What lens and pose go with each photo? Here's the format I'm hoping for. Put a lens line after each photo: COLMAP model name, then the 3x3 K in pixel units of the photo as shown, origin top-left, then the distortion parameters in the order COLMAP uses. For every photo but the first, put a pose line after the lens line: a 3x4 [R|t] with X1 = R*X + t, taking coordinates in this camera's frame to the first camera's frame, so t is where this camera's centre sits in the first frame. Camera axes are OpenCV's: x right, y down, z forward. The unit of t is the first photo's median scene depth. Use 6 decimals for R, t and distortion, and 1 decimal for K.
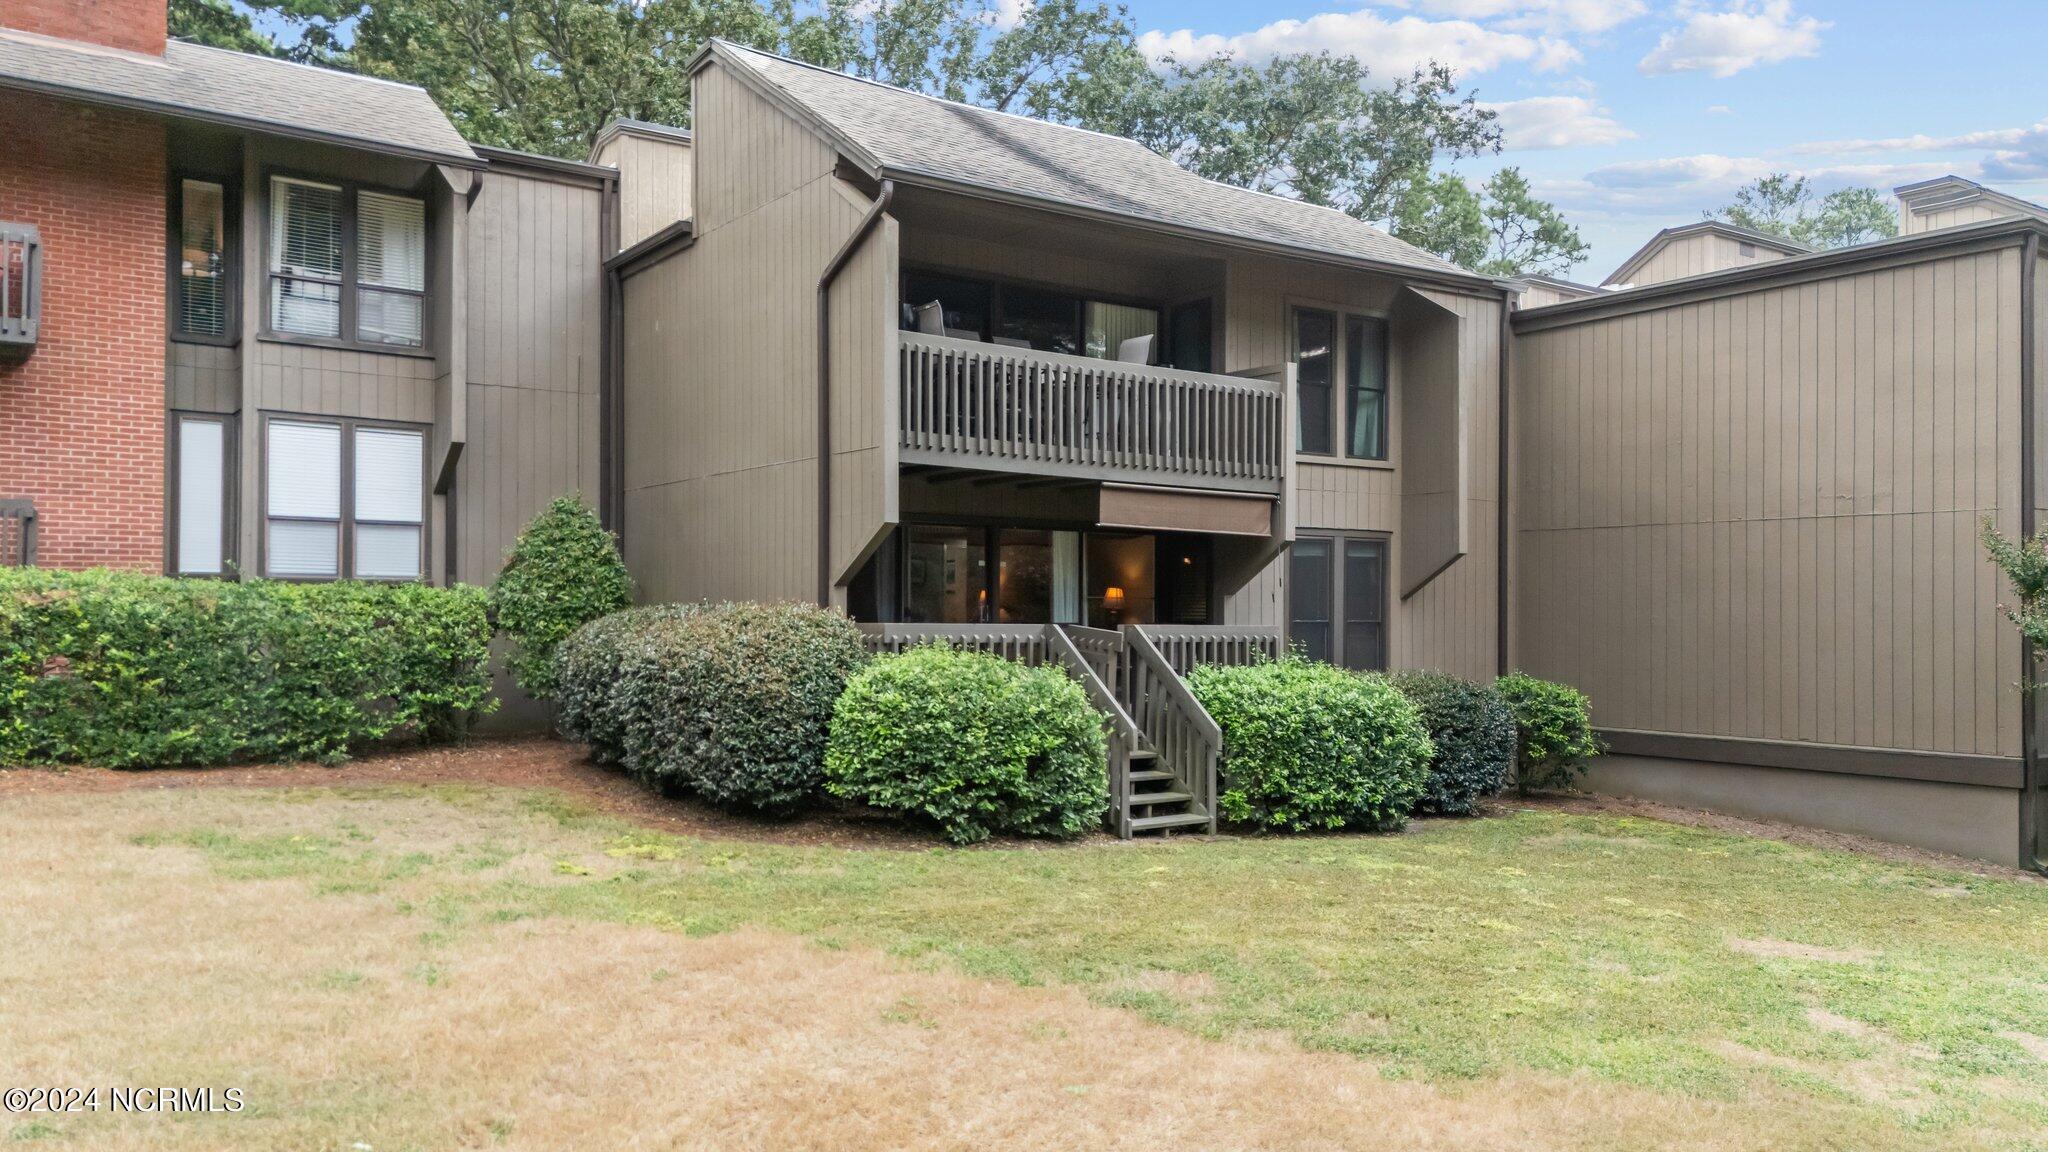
lens RADIAL K [[1496.4, 0, 1009.4], [0, 1496.4, 582.6], [0, 0, 1]] dist [0.060878, -0.058656]
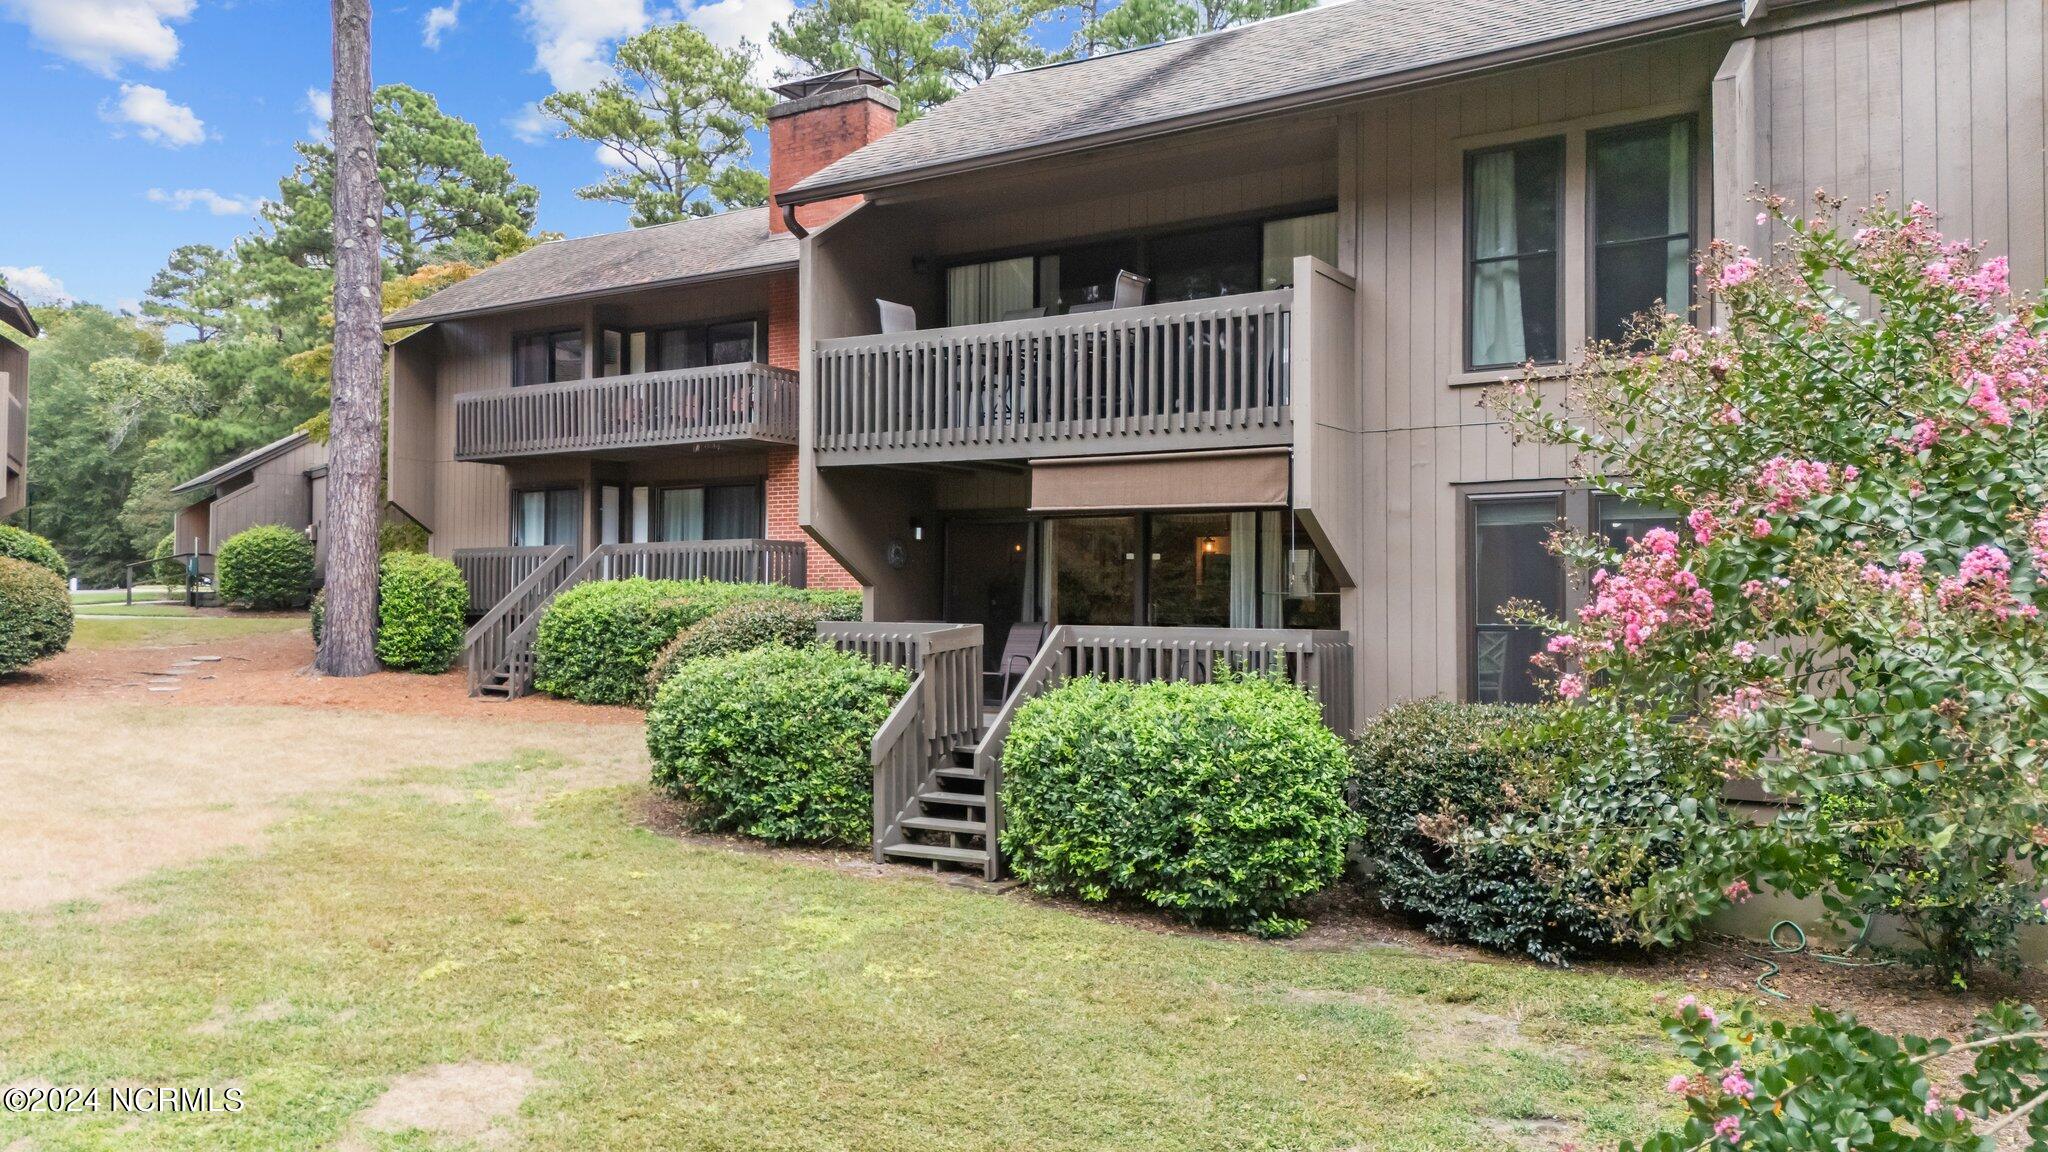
lens RADIAL K [[1496.4, 0, 1031.1], [0, 1496.4, 562.9], [0, 0, 1]] dist [0.060878, -0.058656]
pose [[0.390703, -0.031561, -0.919975, 0.789004], [0.017473, 0.999486, -0.026867, 0.014243], [0.920351, -0.005578, 0.391054, 0.608528]]
